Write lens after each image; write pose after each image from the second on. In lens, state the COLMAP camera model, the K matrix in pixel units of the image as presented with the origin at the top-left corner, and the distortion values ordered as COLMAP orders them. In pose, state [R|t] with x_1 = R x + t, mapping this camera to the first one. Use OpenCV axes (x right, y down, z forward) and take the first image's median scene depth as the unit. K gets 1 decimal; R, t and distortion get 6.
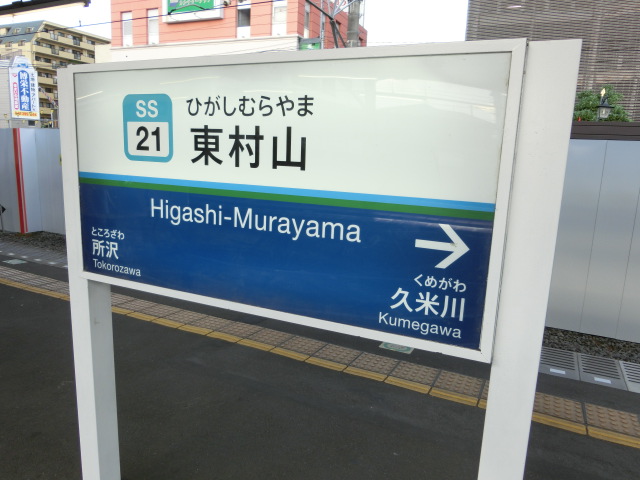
lens RADIAL K [[467.3, 0, 318.0], [0, 467.3, 234.7], [0, 0, 1]] dist [-0.013390, -0.009342]
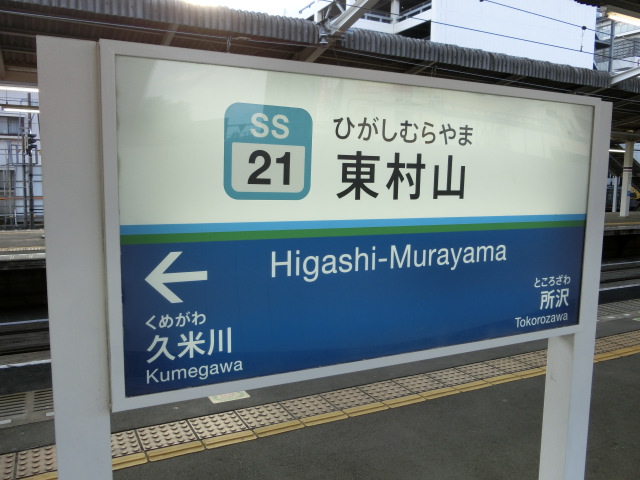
lens RADIAL K [[546.4, 0, 313.0], [0, 546.4, 240.7], [0, 0, 1]] dist [-0.009788, 0.000624]
pose [[0.615089, -0.120989, 0.779119, -1.113107], [0.146579, 0.988477, 0.037781, -0.134583], [-0.774713, 0.090964, 0.625736, 0.503074]]
